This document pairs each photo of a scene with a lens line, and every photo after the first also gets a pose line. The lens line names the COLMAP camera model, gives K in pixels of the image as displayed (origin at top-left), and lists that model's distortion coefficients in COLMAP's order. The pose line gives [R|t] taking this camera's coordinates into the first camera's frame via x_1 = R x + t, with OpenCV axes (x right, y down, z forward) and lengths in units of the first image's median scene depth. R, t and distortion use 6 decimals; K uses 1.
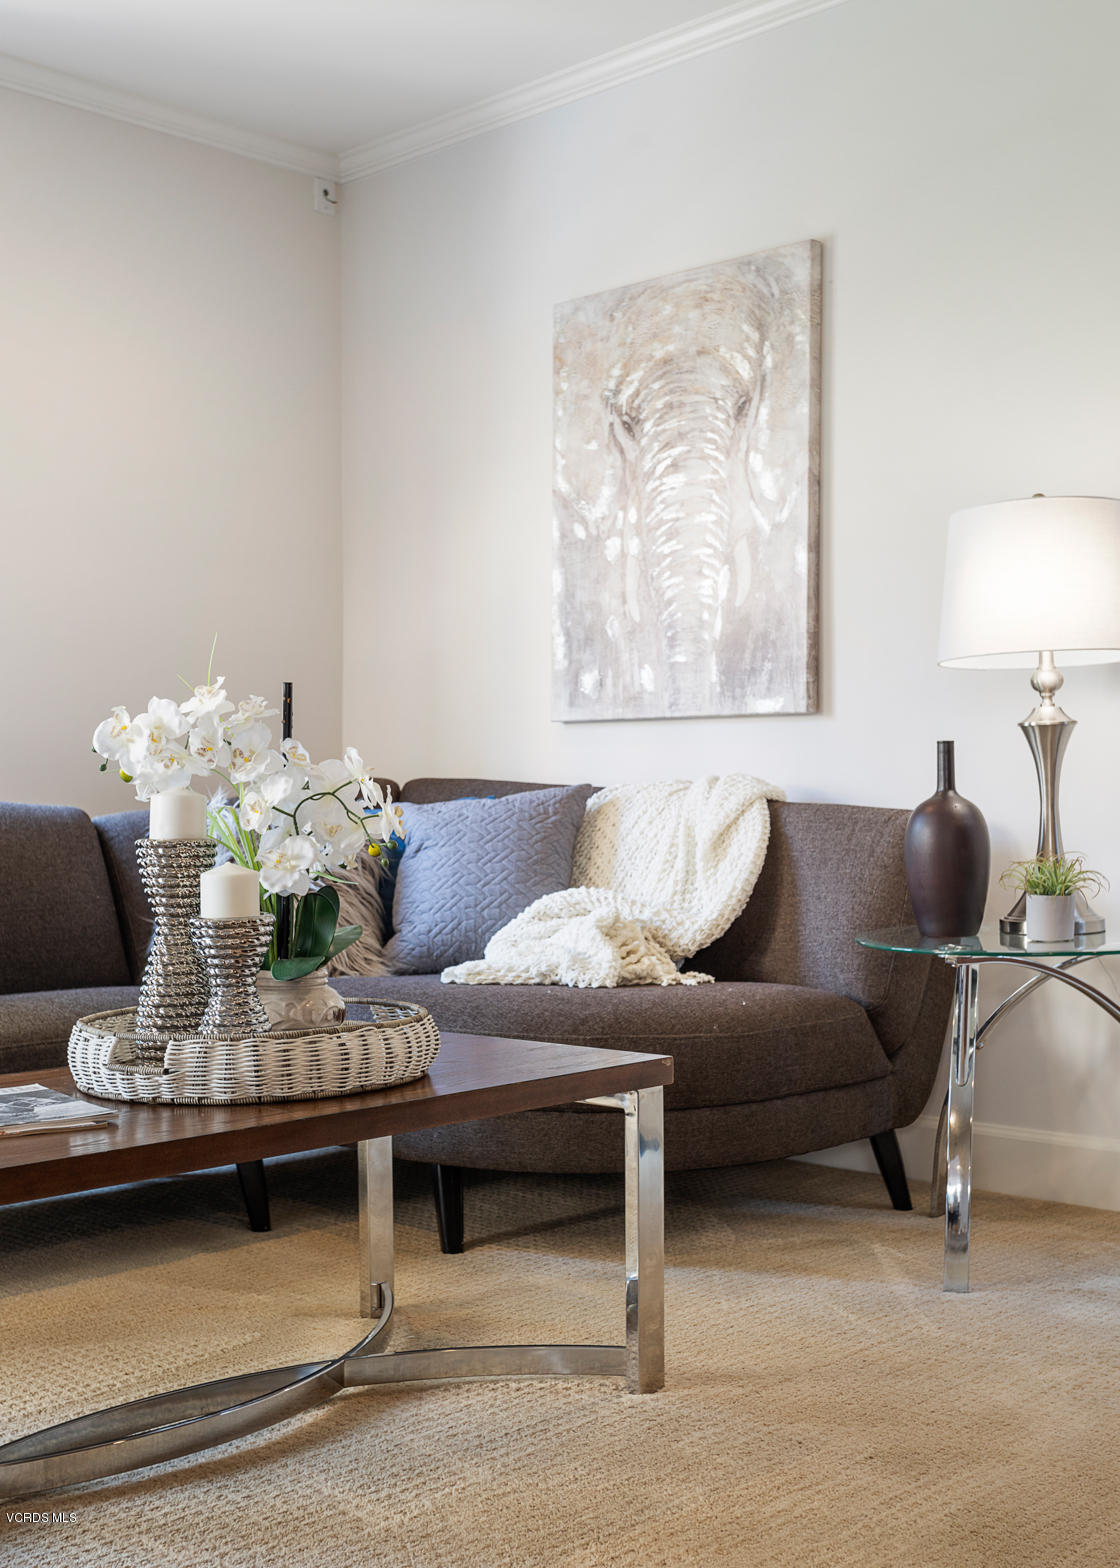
lens RADIAL K [[1882.1, 0, 630.8], [0, 1882.1, 664.4], [0, 0, 1]] dist [0.004480, 0.000000]
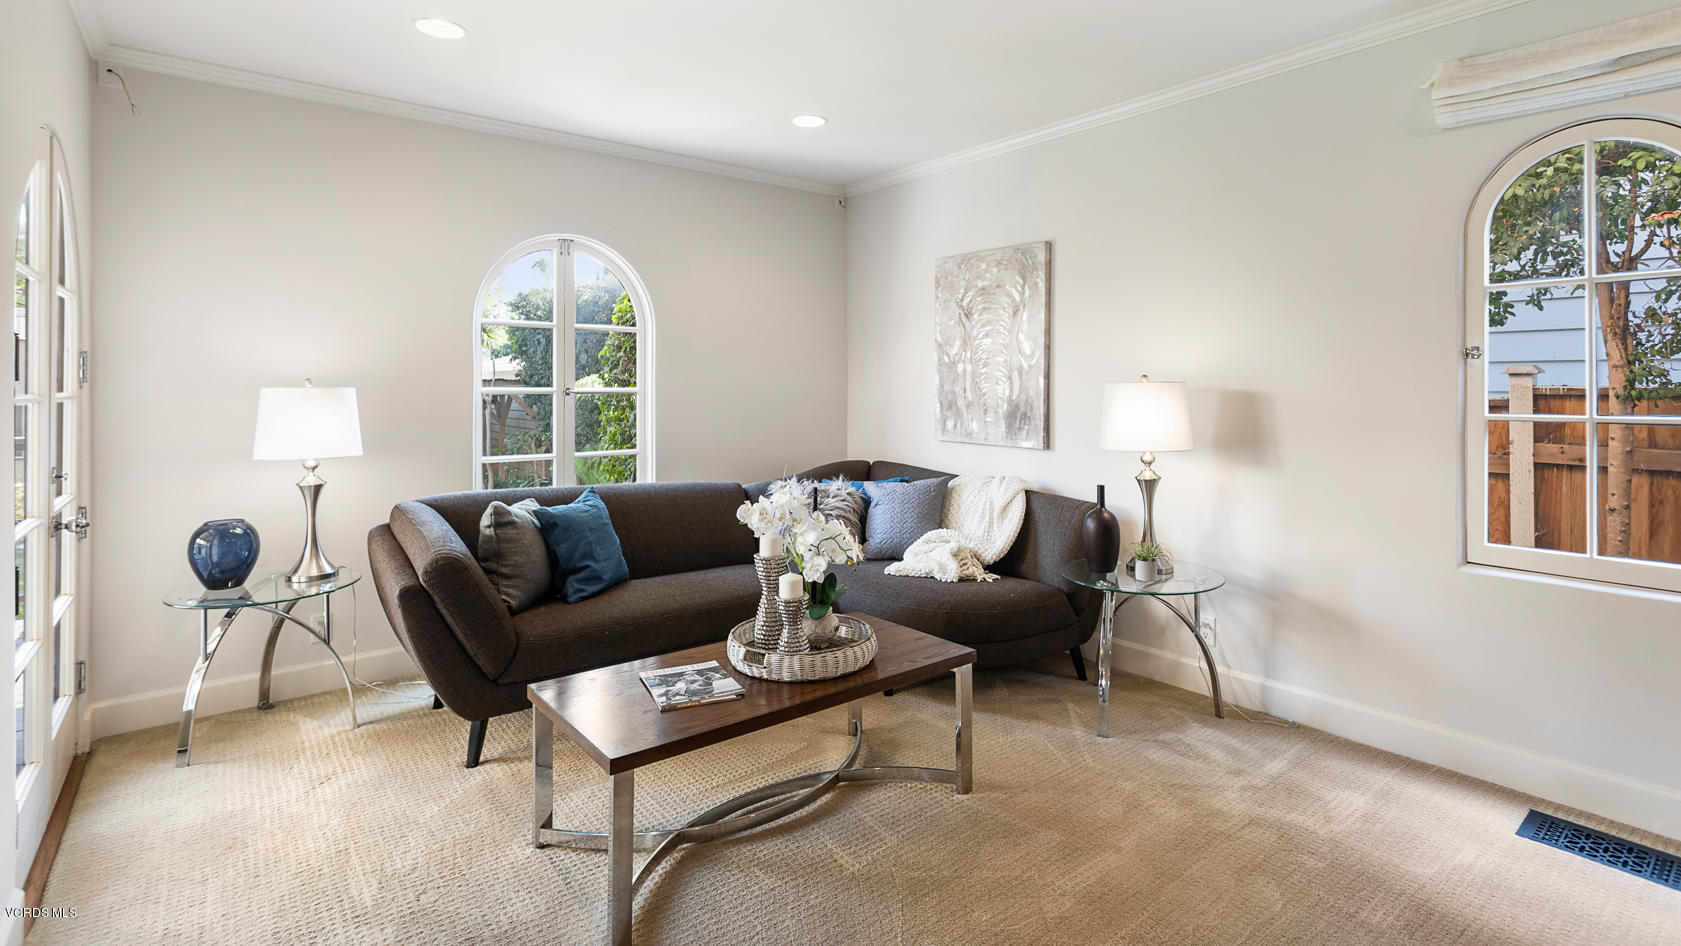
lens RADIAL K [[812.7, 0, 874.9], [0, 812.7, 350.0], [0, 0, 1]] dist [-0.003046, 0.002569]
pose [[0.991657, -0.000462, -0.128901, 0.018832], [0.003408, 0.999738, 0.022636, -0.129602], [0.128857, -0.022886, 0.991399, -0.012272]]
